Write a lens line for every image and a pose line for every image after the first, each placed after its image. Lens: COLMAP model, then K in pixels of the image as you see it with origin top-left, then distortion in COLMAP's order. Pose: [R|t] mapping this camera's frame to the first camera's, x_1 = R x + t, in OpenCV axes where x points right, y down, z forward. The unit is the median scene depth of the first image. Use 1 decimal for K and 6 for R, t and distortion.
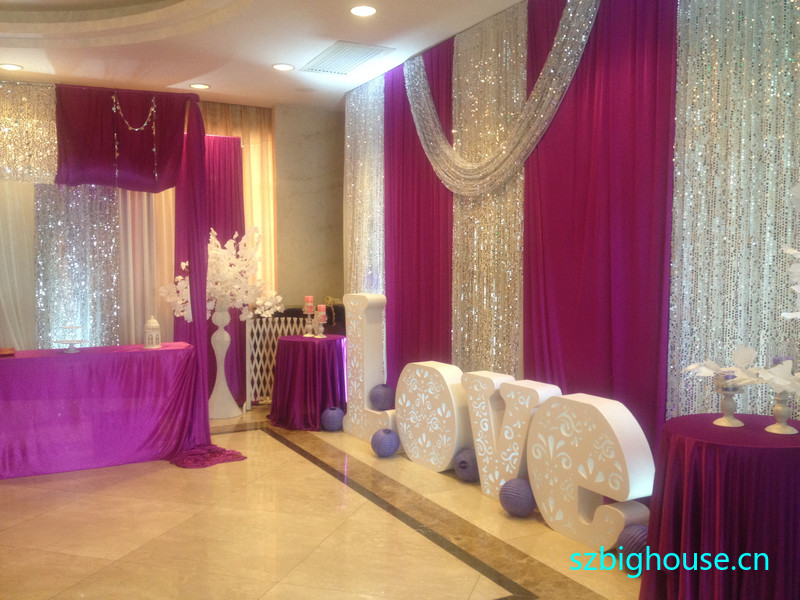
lens RADIAL K [[733.2, 0, 400.0], [0, 733.2, 300.0], [0, 0, 1]] dist [0.113167, -0.241303]
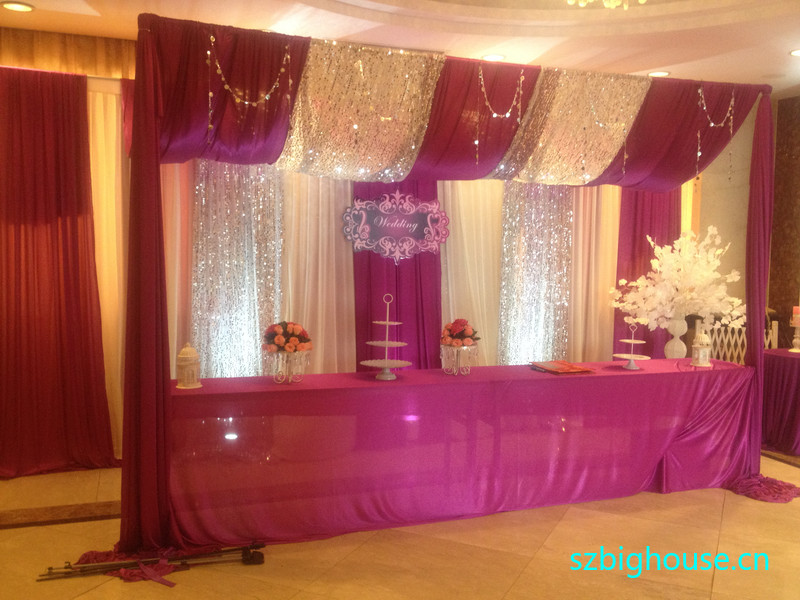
lens RADIAL K [[737.3, 0, 411.1], [0, 737.3, 301.8], [0, 0, 1]] dist [0.109516, -0.225399]
pose [[0.988992, 0.026084, -0.145652, -0.482930], [-0.022676, 0.999430, 0.025011, -0.024543], [0.146221, -0.021433, 0.989020, 0.033988]]
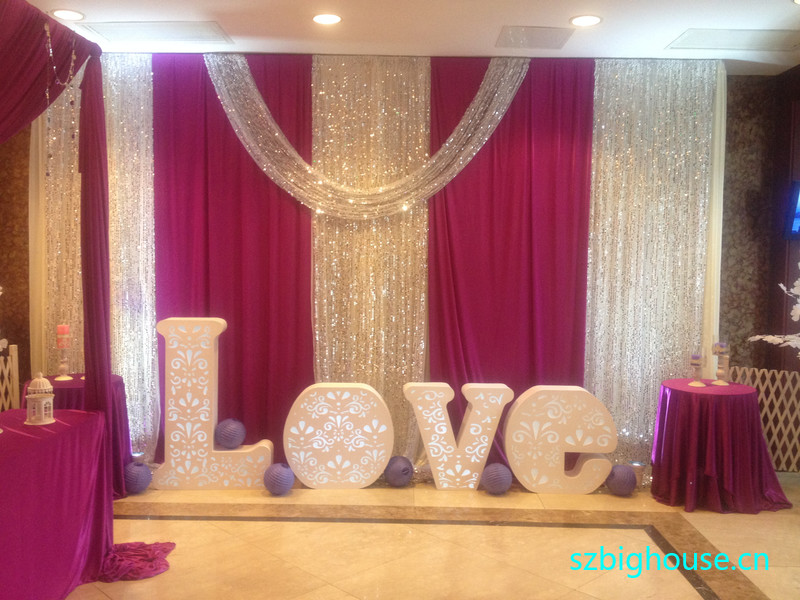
lens RADIAL K [[733.2, 0, 400.0], [0, 733.2, 300.0], [0, 0, 1]] dist [0.113167, -0.241303]
pose [[0.490085, -0.038752, 0.870813, -0.642281], [0.027762, 0.999198, 0.028841, -0.045145], [-0.871232, 0.010041, 0.490768, 0.354804]]
